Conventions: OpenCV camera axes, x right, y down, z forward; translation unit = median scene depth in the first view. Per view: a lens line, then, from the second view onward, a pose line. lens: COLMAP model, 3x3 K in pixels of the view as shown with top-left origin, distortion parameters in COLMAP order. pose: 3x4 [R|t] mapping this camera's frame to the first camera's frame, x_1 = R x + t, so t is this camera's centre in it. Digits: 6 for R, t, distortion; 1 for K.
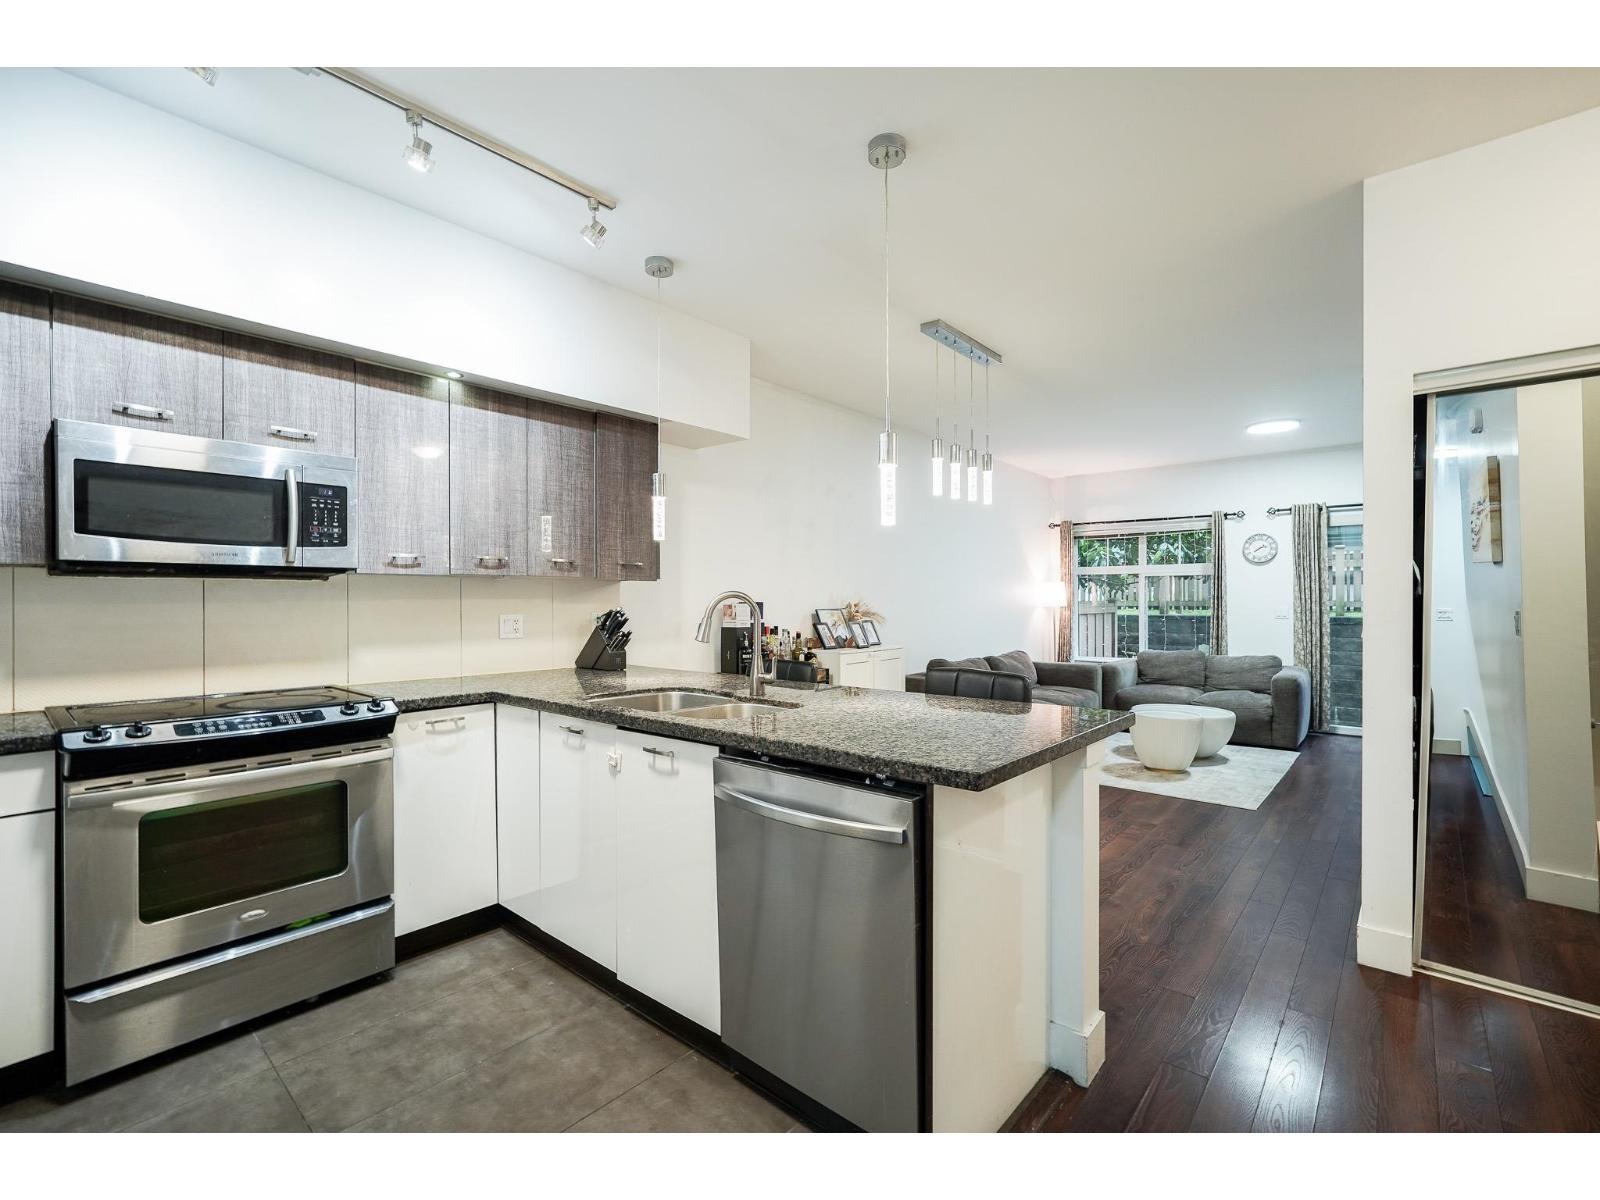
lens RADIAL K [[735.6, 0, 779.2], [0, 735.6, 605.1], [0, 0, 1]] dist [-0.005607, 0.003688]
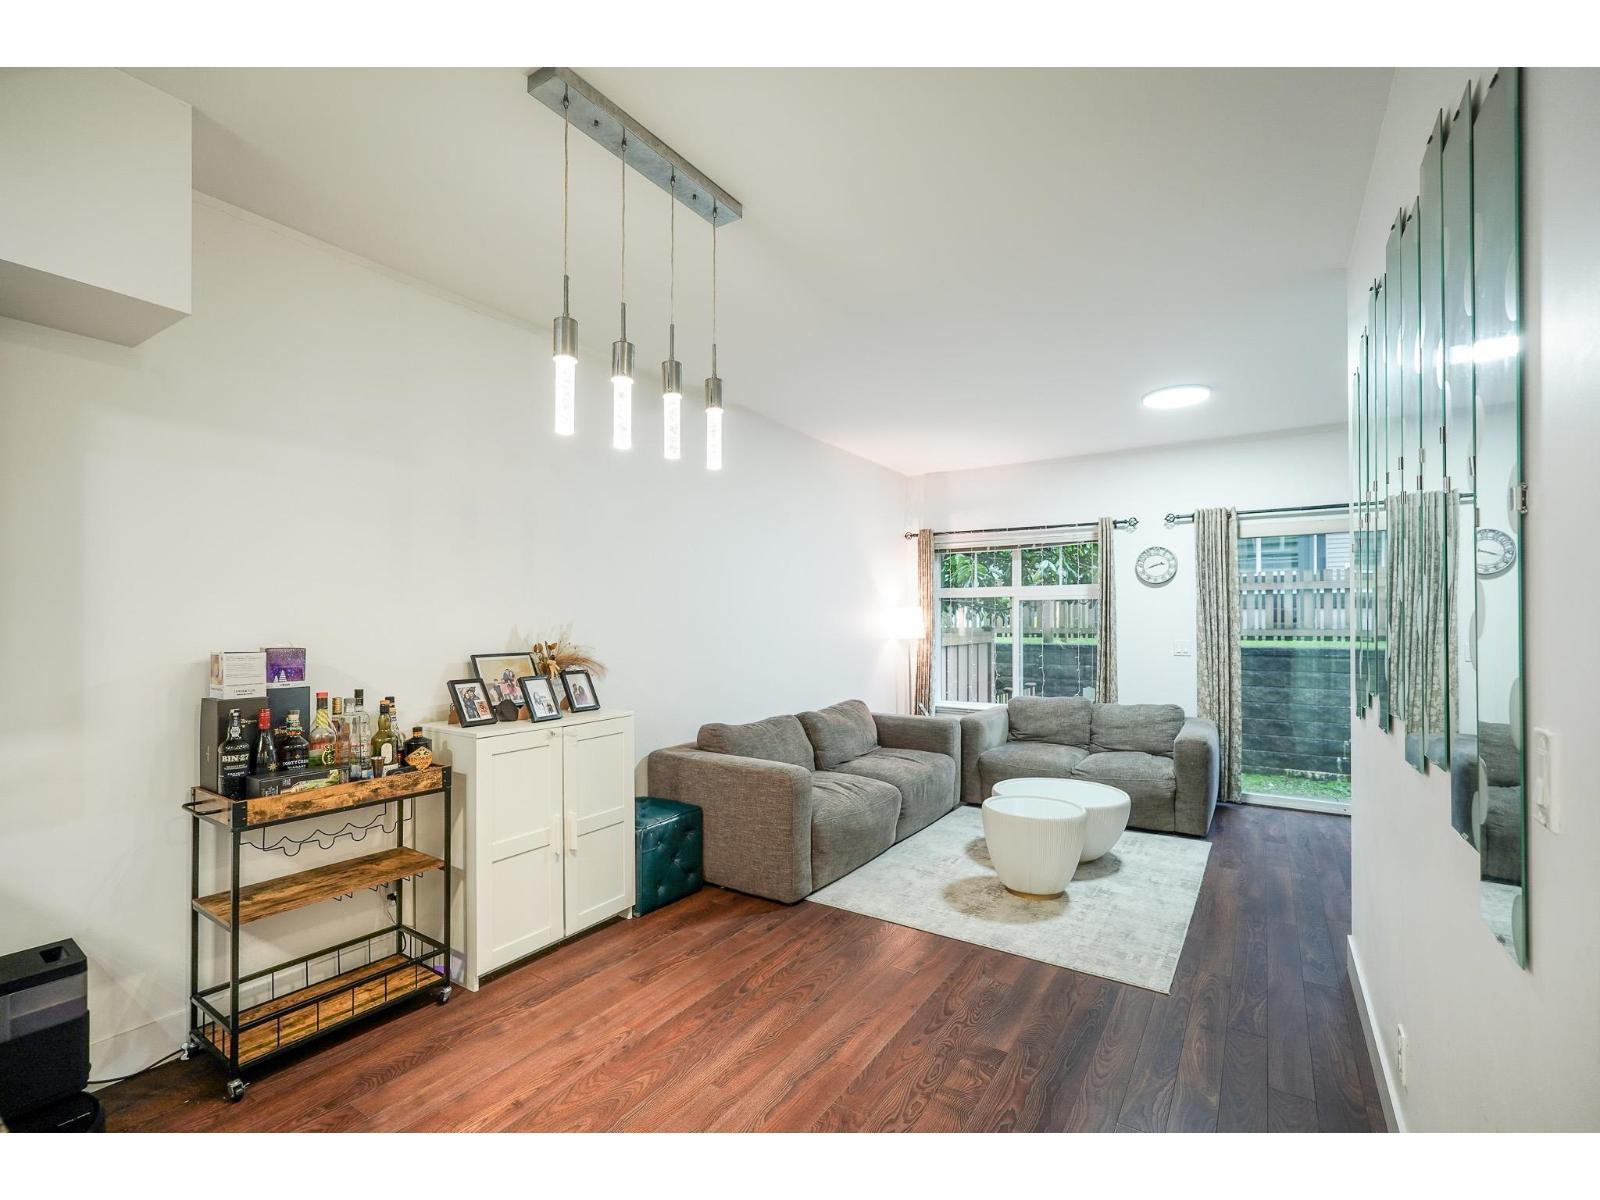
lens RADIAL K [[735.6, 0, 783.3], [0, 735.6, 619.5], [0, 0, 1]] dist [-0.005607, 0.003688]
pose [[0.991912, 0.002418, 0.126906, 0.170857], [-0.001375, 0.999965, -0.008306, -0.013740], [-0.126921, 0.008064, 0.991880, 0.290040]]
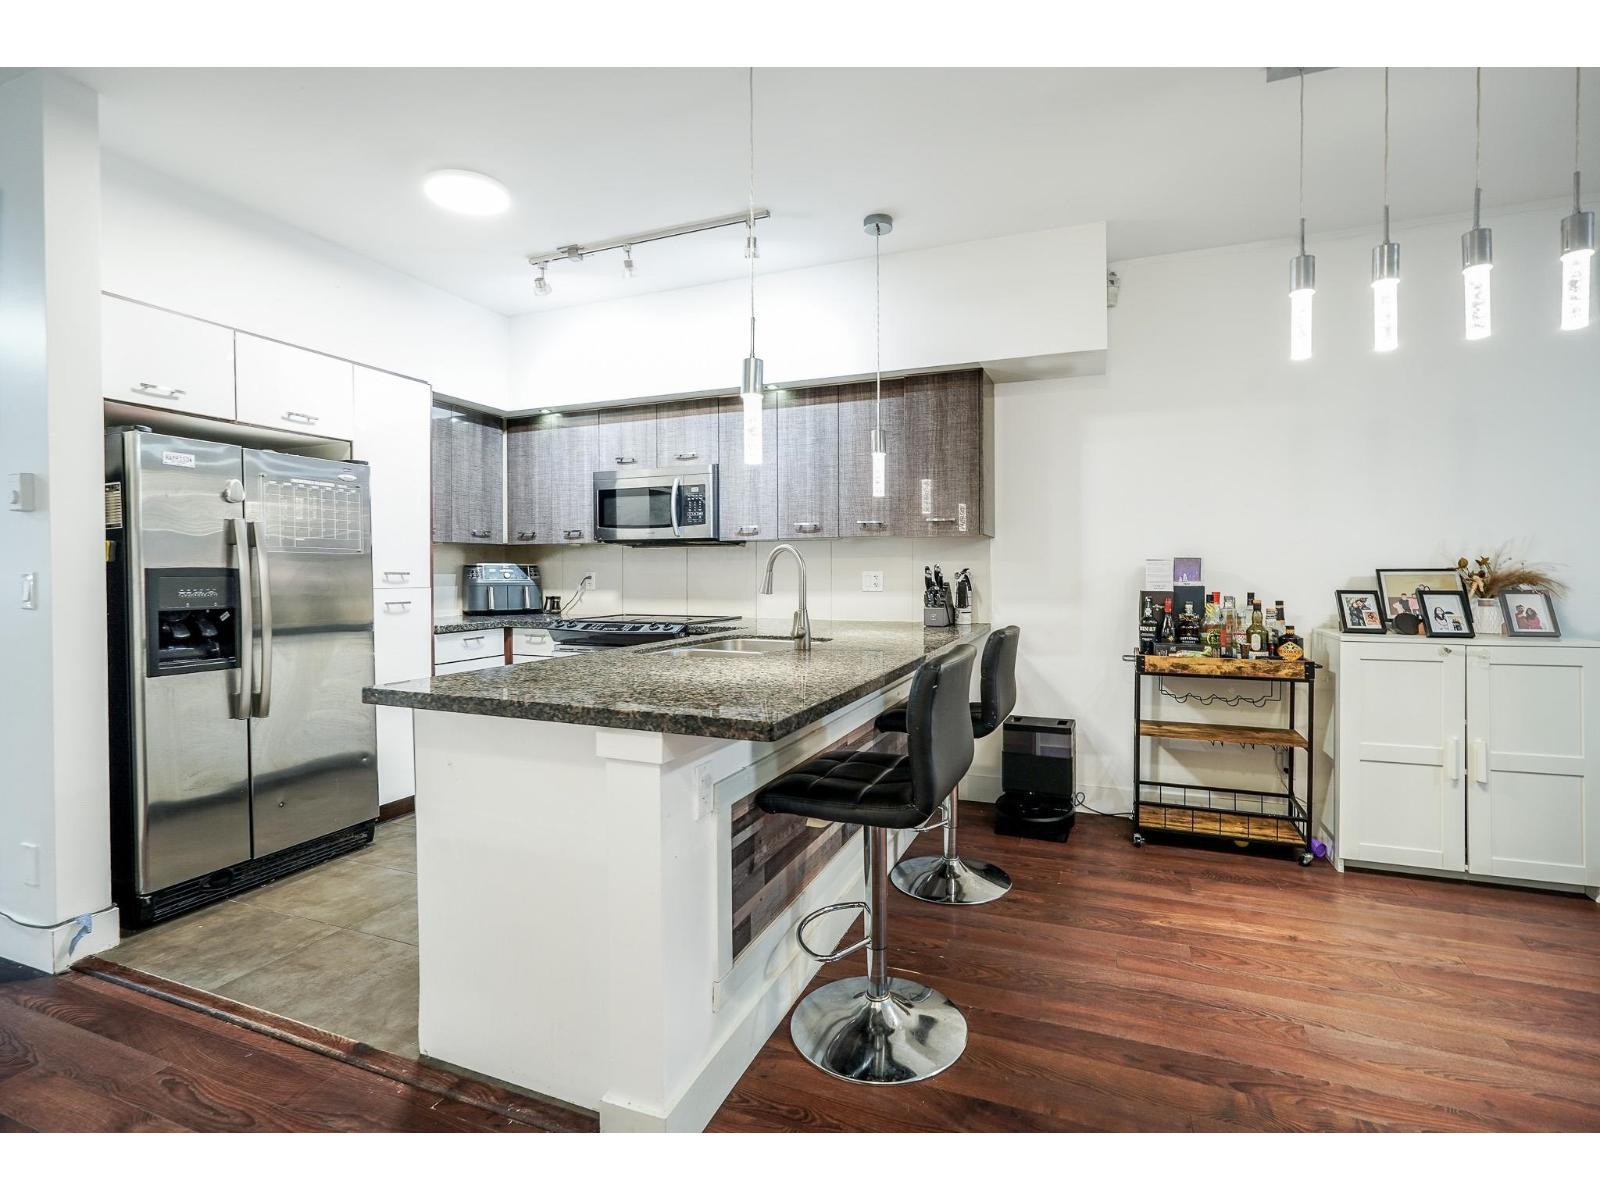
lens RADIAL K [[735.6, 0, 823.5], [0, 735.6, 577.6], [0, 0, 1]] dist [-0.005607, 0.003688]
pose [[0.347374, 0.008600, -0.937687, 0.352585], [-0.002721, 0.999963, 0.008163, 0.006927], [0.937723, -0.000284, 0.347384, 0.269569]]
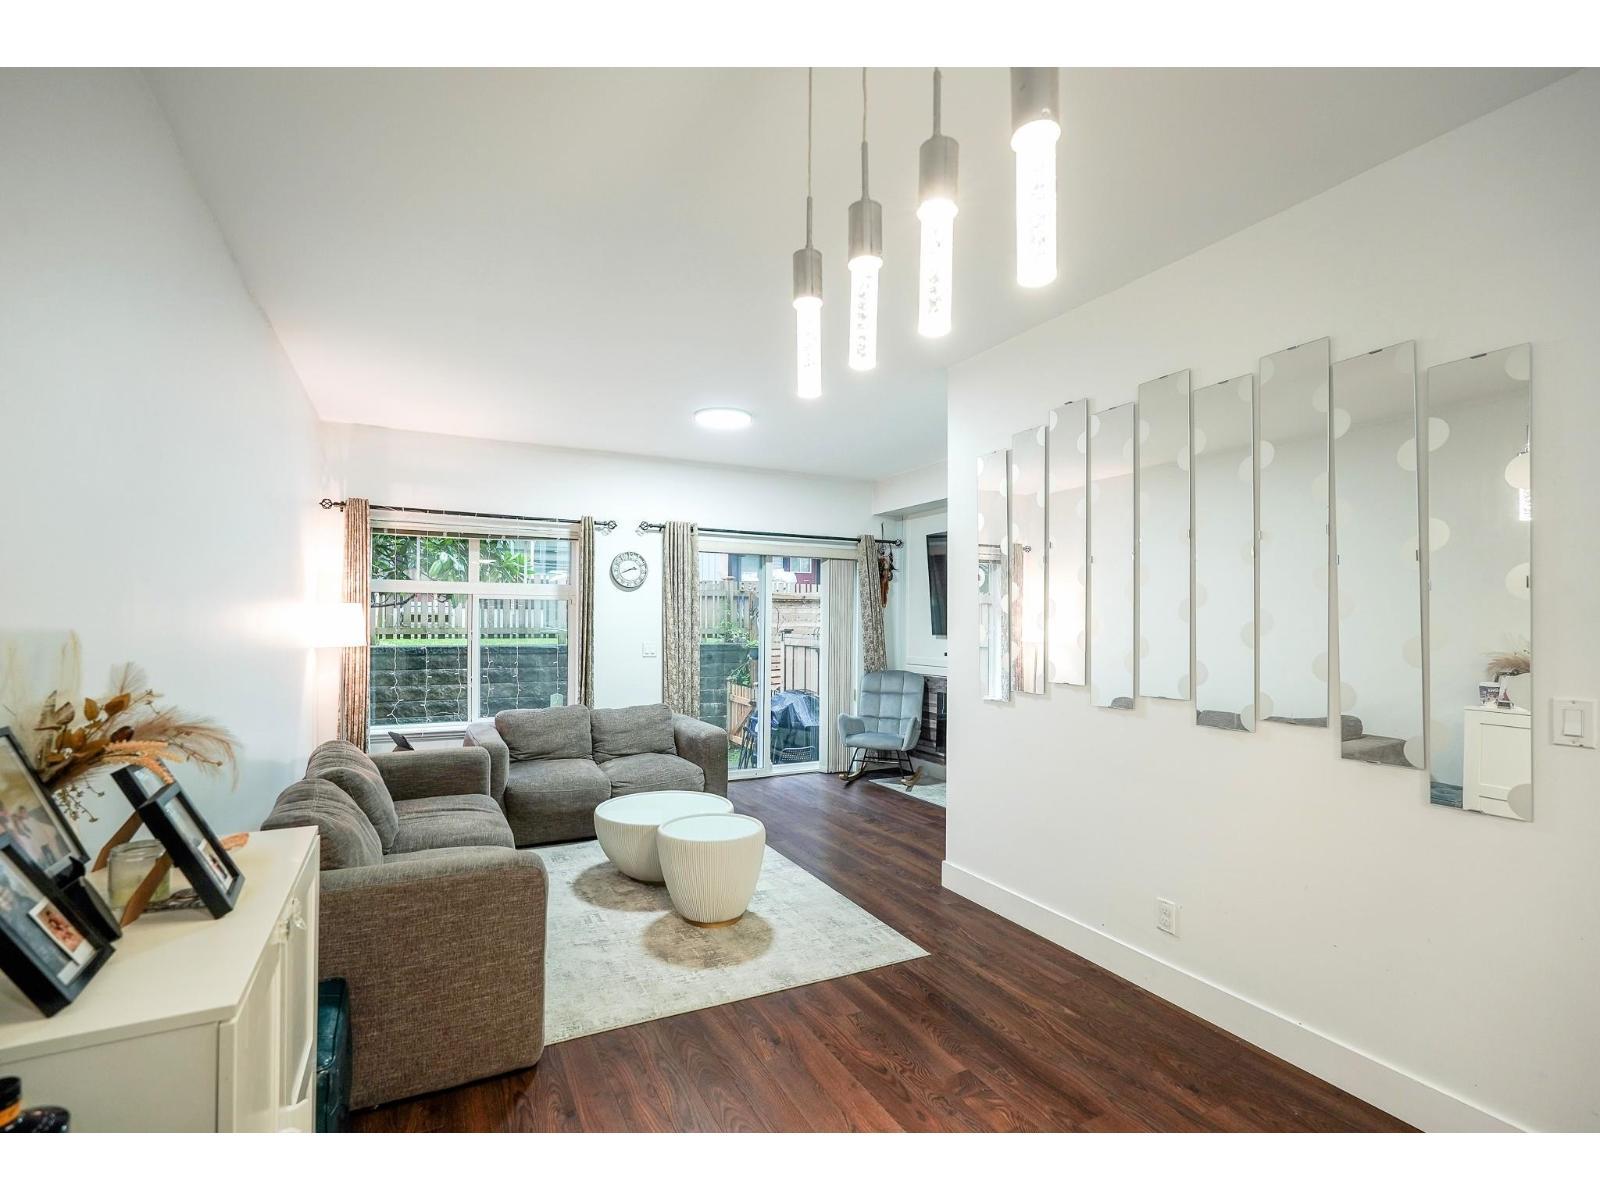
lens RADIAL K [[735.6, 0, 796.7], [0, 735.6, 615.0], [0, 0, 1]] dist [-0.005607, 0.003688]
pose [[0.369132, 0.011209, 0.929309, -0.026296], [-0.002692, 0.999936, -0.010992, -0.020587], [-0.929373, 0.001556, 0.369139, 0.563479]]
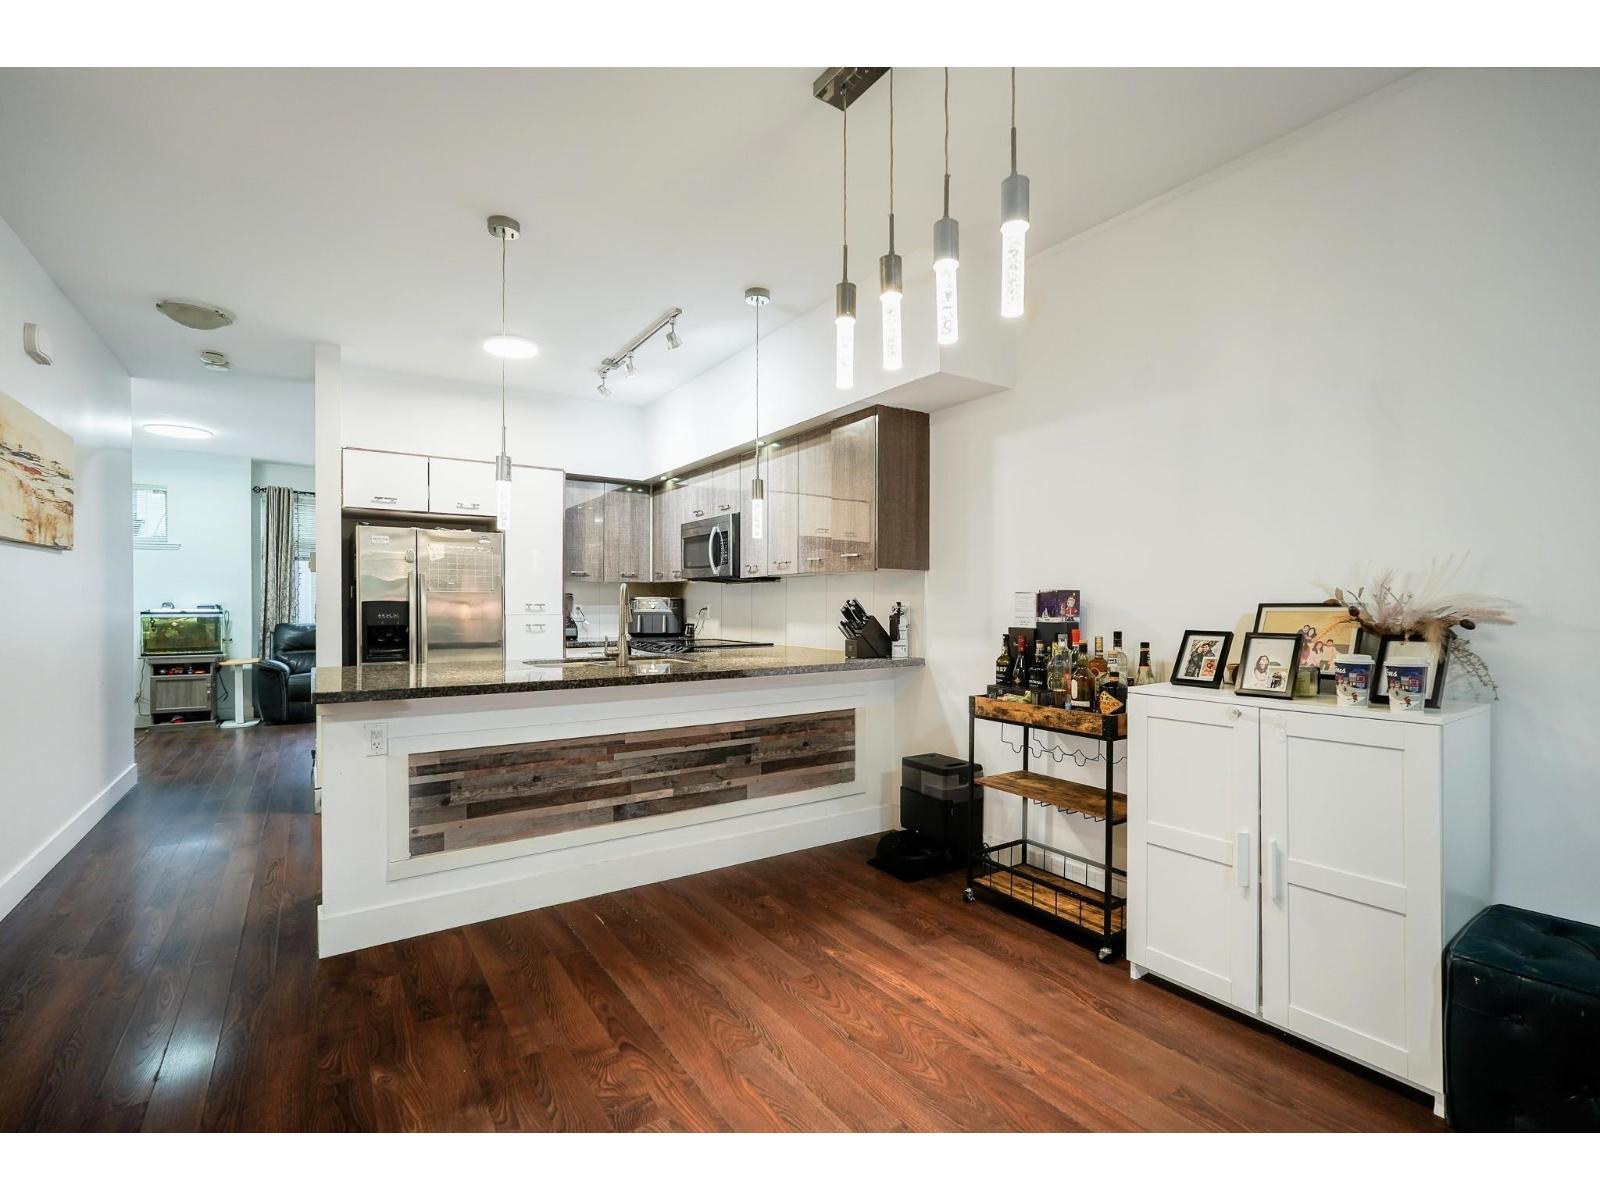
lens RADIAL K [[777.1, 0, 828.7], [0, 777.1, 602.7], [0, 0, 1]] dist [0.006331, 0.000643]
pose [[-0.263741, 0.003013, -0.964589, 0.449067], [-0.002495, 0.999990, 0.003806, 0.002964], [0.964590, 0.003410, -0.263731, 0.657183]]
